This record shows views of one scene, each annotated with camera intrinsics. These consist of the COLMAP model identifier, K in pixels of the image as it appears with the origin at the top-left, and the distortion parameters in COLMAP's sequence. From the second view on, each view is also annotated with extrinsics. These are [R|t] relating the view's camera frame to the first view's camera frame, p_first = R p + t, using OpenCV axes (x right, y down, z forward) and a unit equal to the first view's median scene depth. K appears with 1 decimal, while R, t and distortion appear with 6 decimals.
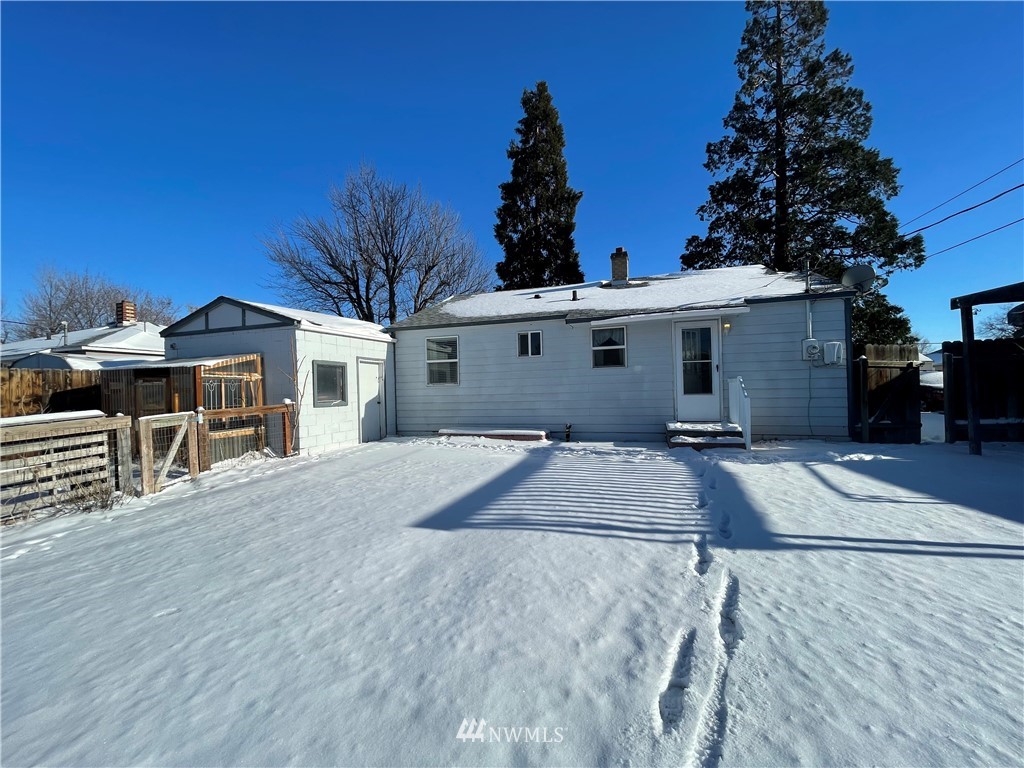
lens RADIAL K [[411.8, 0, 513.2], [0, 411.8, 387.4], [0, 0, 1]] dist [-0.001848, -0.000146]
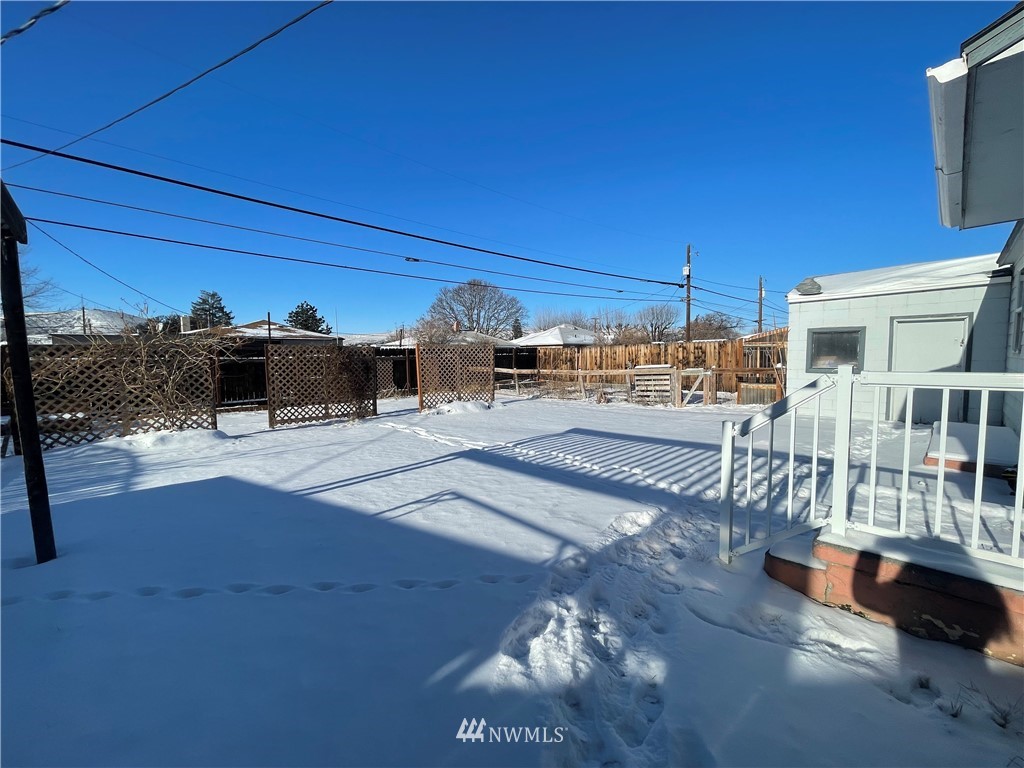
lens RADIAL K [[411.8, 0, 513.2], [0, 411.8, 387.4], [0, 0, 1]] dist [-0.001848, -0.000146]
pose [[-0.483077, 0.100406, -0.869802, 1.557324], [0.027759, 0.994660, 0.099402, -0.077196], [0.875138, 0.023874, -0.483284, 1.574550]]
